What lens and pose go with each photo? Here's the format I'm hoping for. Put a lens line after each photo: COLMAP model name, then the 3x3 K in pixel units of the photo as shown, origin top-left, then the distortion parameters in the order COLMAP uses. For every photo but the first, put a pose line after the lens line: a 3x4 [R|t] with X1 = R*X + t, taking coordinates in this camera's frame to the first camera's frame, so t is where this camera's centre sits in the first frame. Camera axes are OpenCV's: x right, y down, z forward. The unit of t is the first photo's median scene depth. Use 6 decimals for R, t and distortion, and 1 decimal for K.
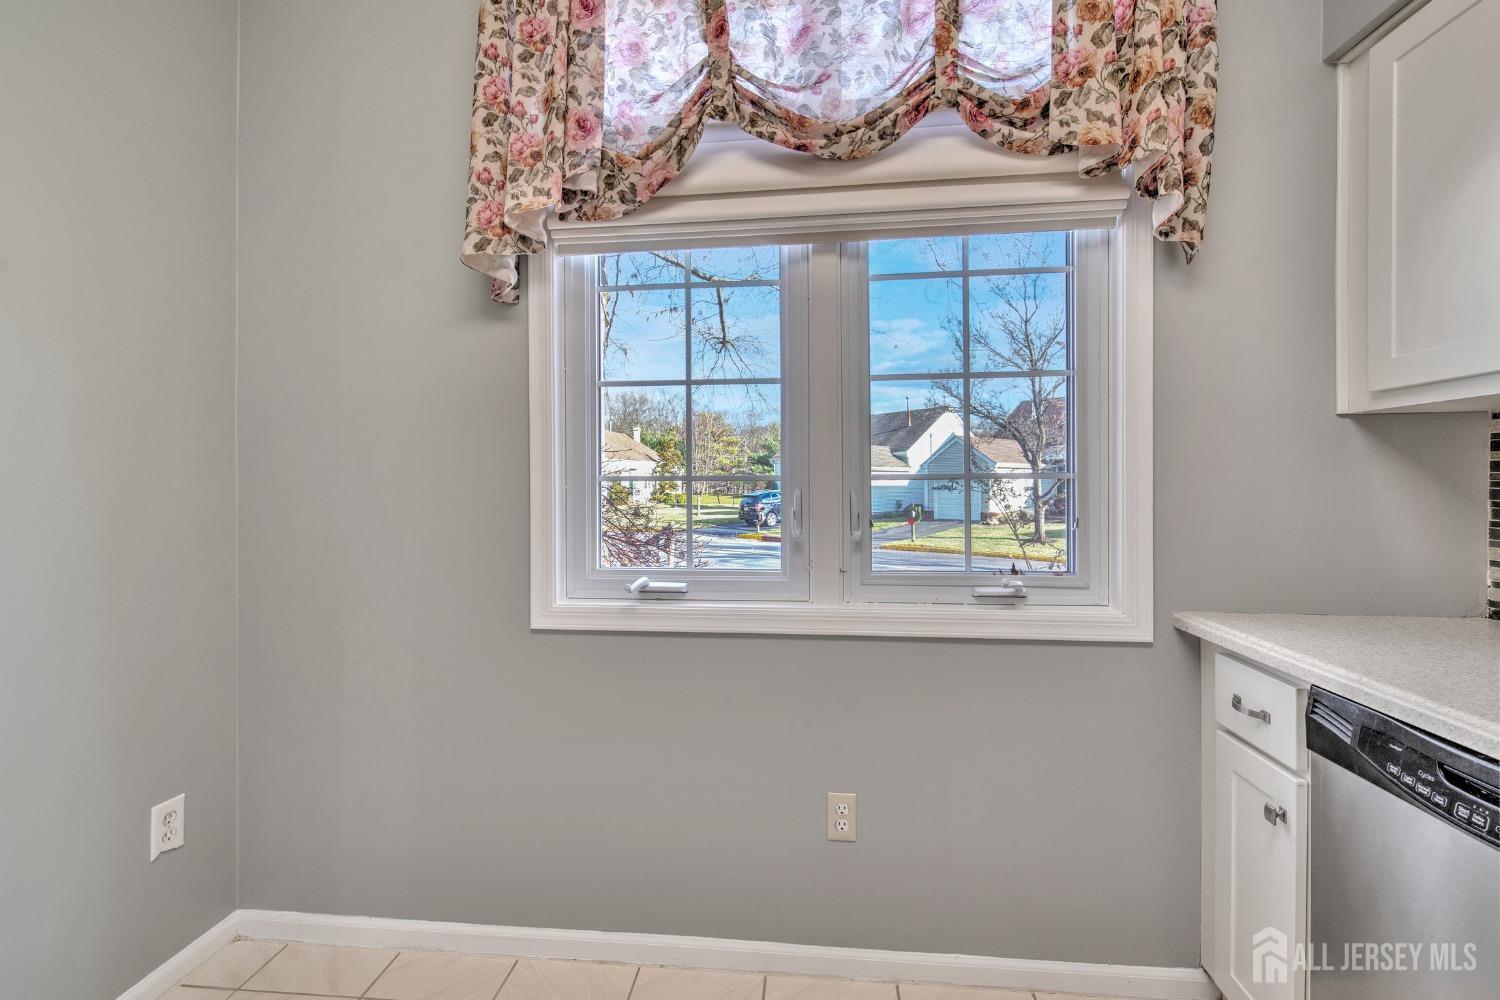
lens RADIAL K [[641.7, 0, 747.3], [0, 641.7, 492.5], [0, 0, 1]] dist [0.008026, -0.004533]
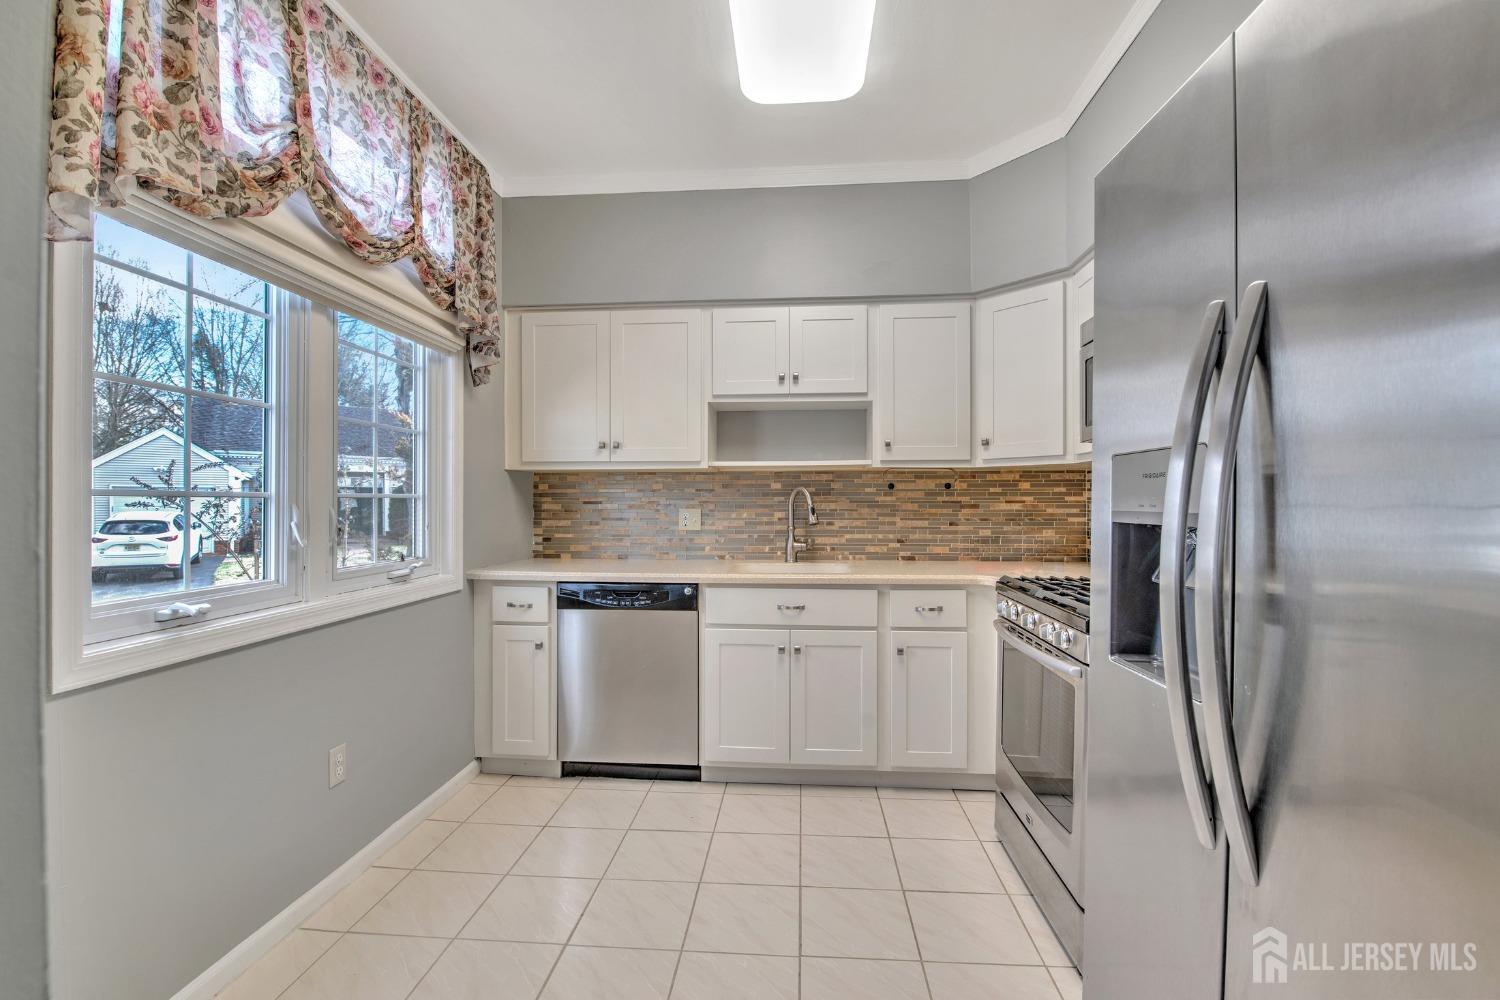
lens RADIAL K [[641.7, 0, 751.6], [0, 641.7, 501.6], [0, 0, 1]] dist [0.008026, -0.004533]
pose [[-0.034939, 0.007598, 0.999361, -1.208664], [0.016449, 0.999840, -0.007026, 0.010734], [-0.999254, 0.016193, -0.035059, 0.241361]]
